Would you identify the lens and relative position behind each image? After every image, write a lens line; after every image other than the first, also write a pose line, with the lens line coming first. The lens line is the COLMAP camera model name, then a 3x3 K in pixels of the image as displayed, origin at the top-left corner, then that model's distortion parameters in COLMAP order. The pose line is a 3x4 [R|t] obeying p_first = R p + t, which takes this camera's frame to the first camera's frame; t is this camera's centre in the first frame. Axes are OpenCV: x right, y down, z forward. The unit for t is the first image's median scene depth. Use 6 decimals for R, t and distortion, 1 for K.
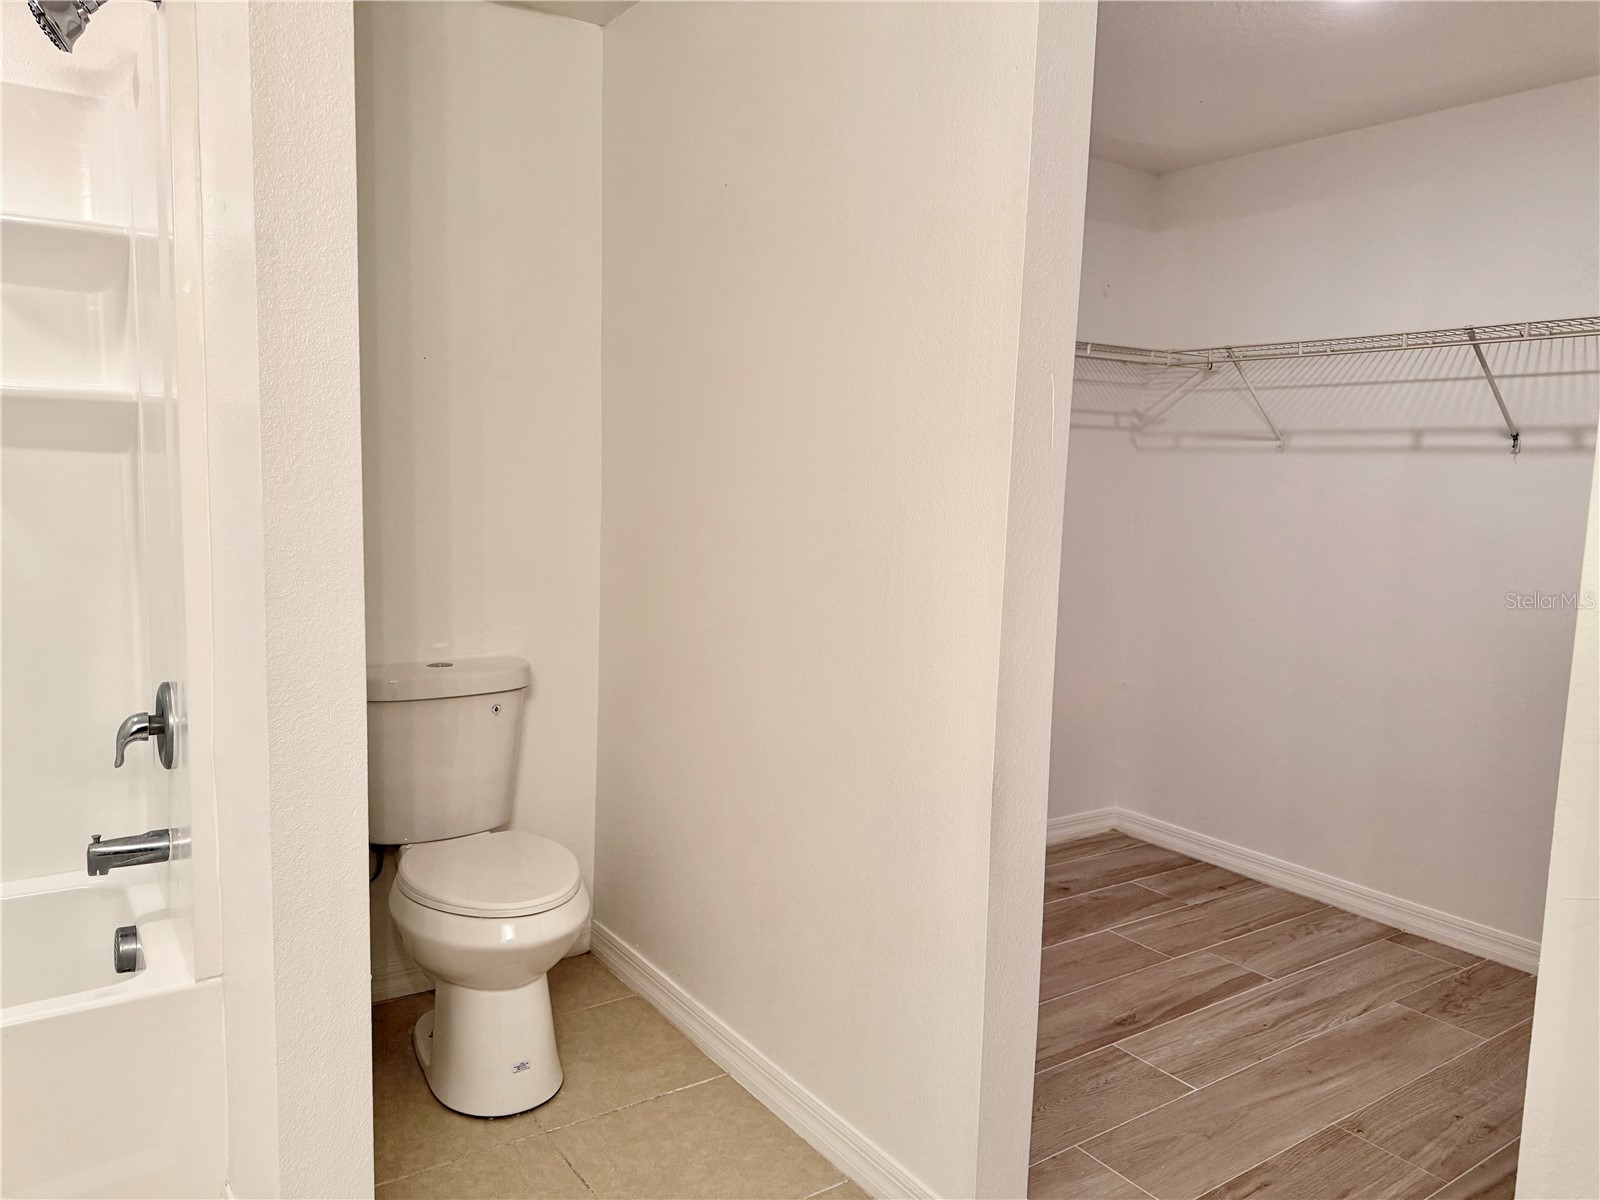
lens RADIAL K [[1148.7, 0, 801.0], [0, 1148.7, 606.6], [0, 0, 1]] dist [0.052459, -0.074410]
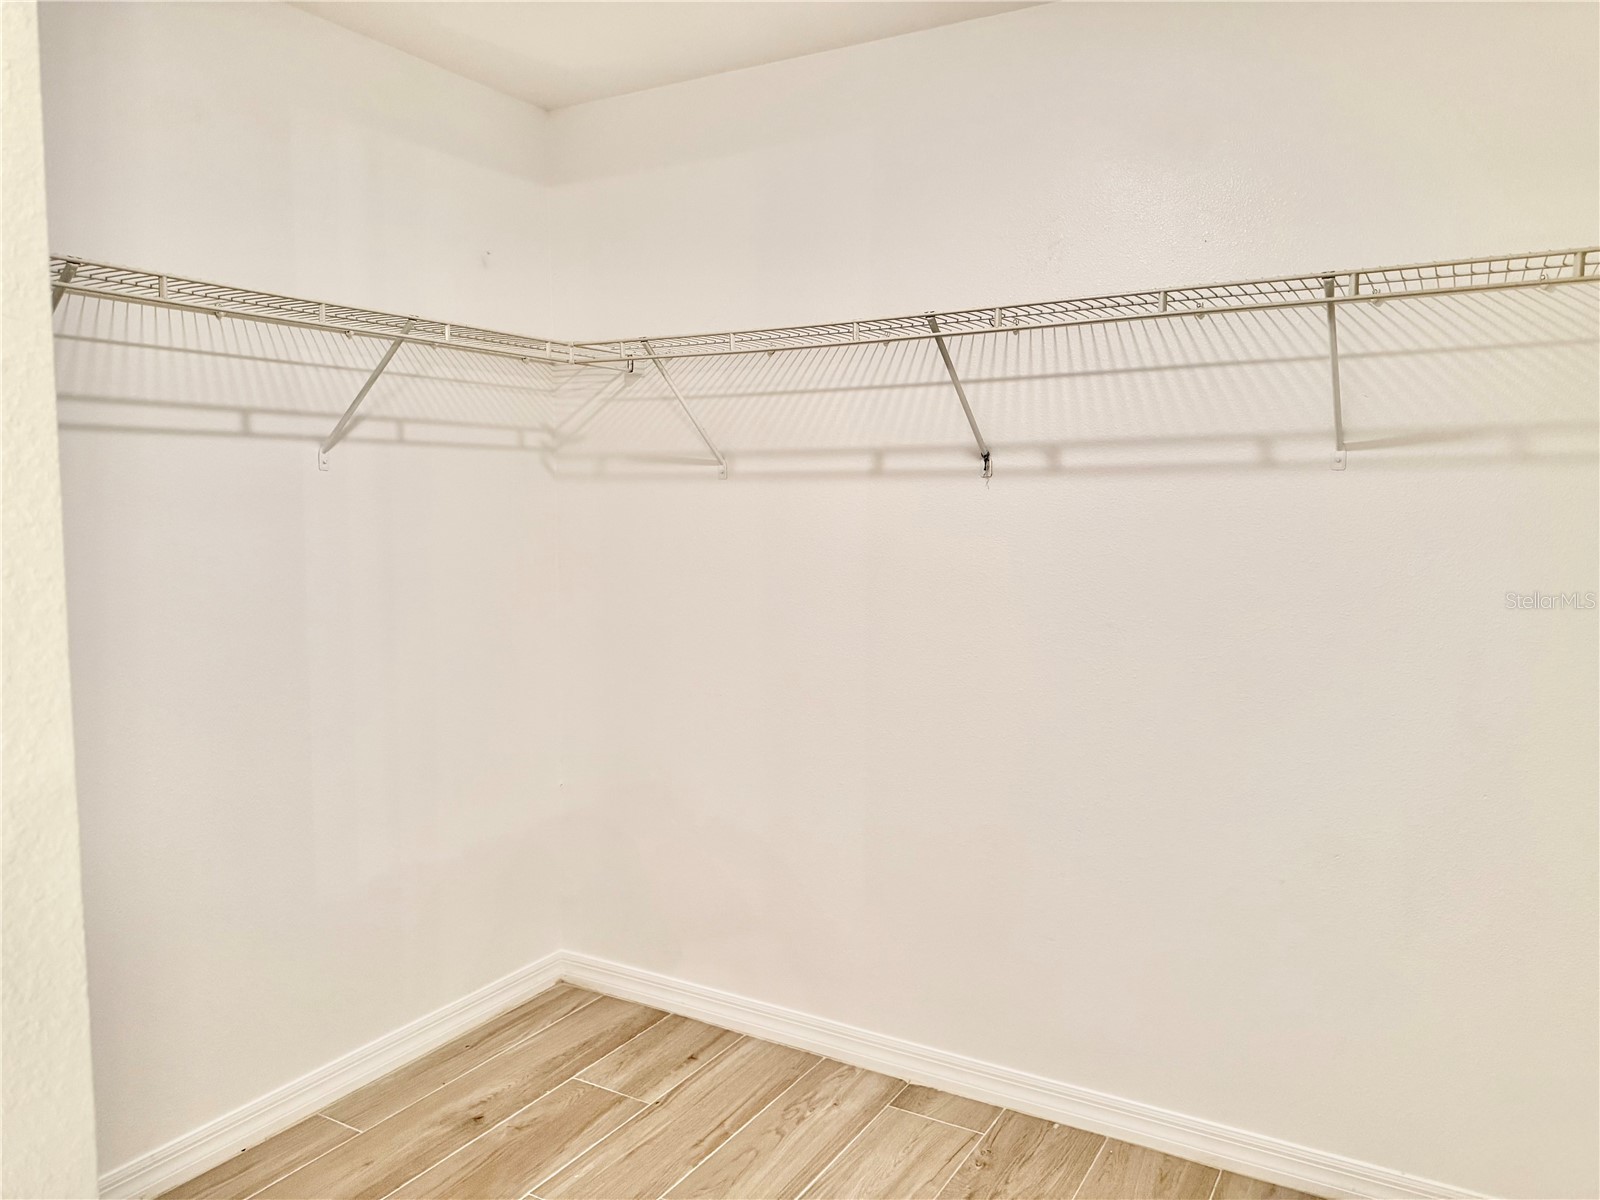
lens RADIAL K [[1122.5, 0, 822.4], [0, 1122.5, 605.3], [0, 0, 1]] dist [0.101163, -0.087131]
pose [[0.902501, -0.066524, 0.425519, 0.160548], [0.073652, 0.997284, -0.000300, -0.048035], [-0.424343, 0.031611, 0.904950, 0.317549]]
